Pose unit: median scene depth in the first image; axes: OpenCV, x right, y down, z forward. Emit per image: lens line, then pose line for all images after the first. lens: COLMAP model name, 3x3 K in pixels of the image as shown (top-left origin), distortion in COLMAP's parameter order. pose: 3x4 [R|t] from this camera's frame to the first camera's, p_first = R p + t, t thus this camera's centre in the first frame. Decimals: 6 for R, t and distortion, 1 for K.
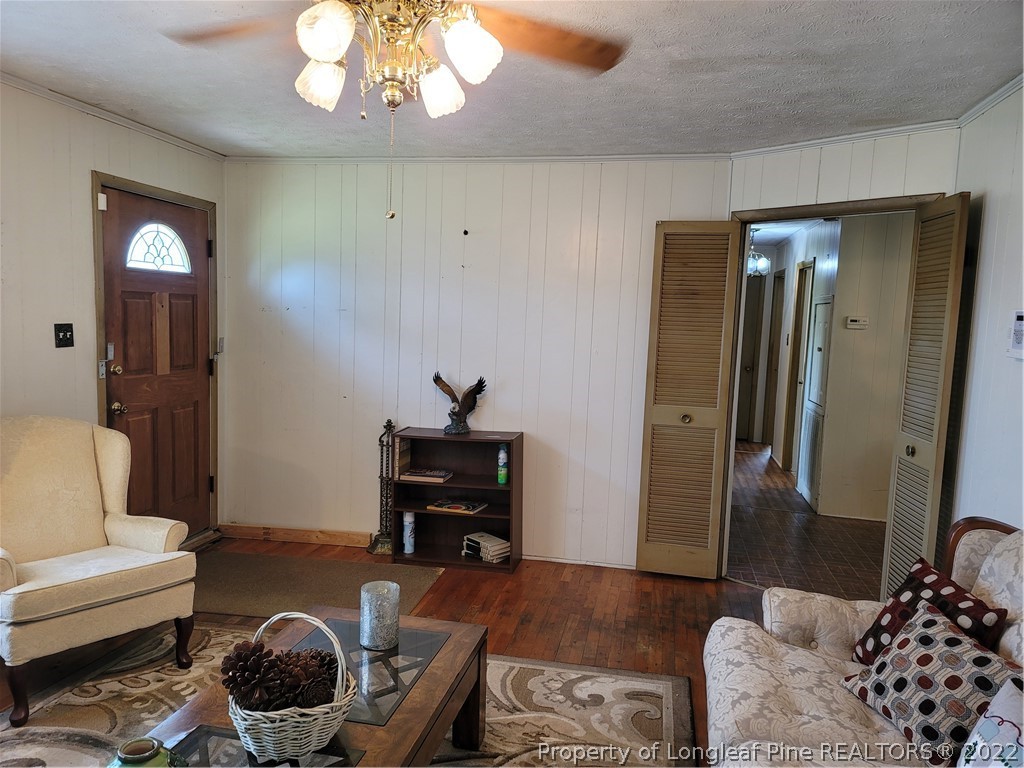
lens RADIAL K [[734.3, 0, 512.0], [0, 734.3, 384.0], [0, 0, 1]] dist [0.046412, 0.000178]
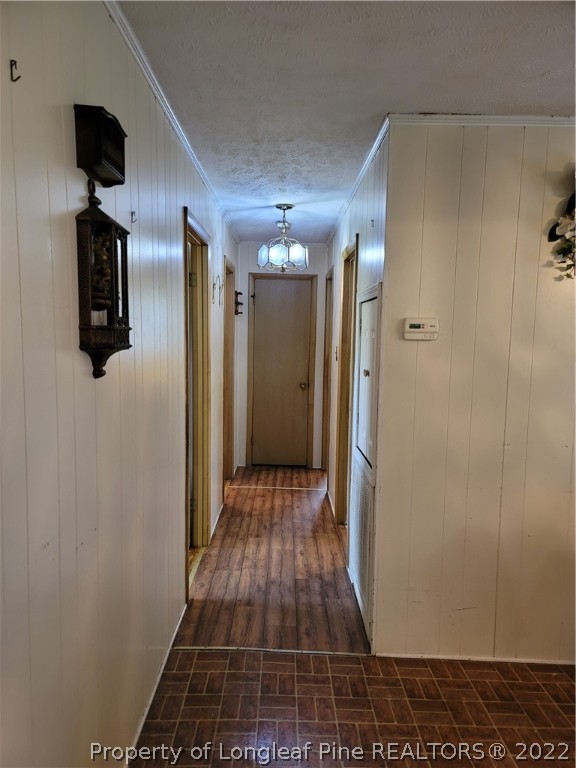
lens RADIAL K [[550.7, 0, 285.5], [0, 550.7, 383.1], [0, 0, 1]] dist [0.046412, 0.000178]
pose [[0.978328, -0.039291, 0.203300, 0.225417], [0.038308, 0.999227, 0.008770, -0.040095], [-0.203488, -0.000791, 0.979077, 0.495203]]
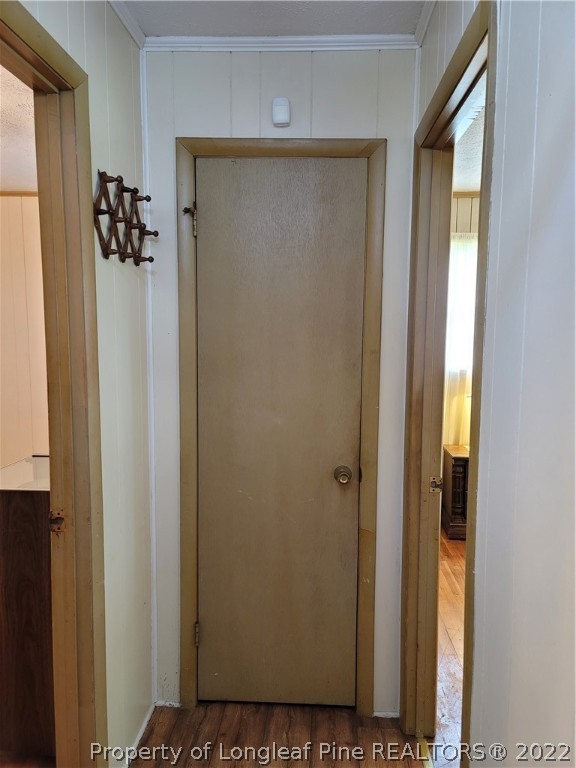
lens RADIAL K [[548.7, 0, 288.0], [0, 548.7, 384.0], [0, 0, 1]] dist [0.043266, -0.001789]
pose [[0.978550, -0.054057, 0.198790, 0.344793], [0.049368, 0.998375, 0.028474, -0.086587], [-0.200006, -0.018049, 0.979628, 1.062190]]
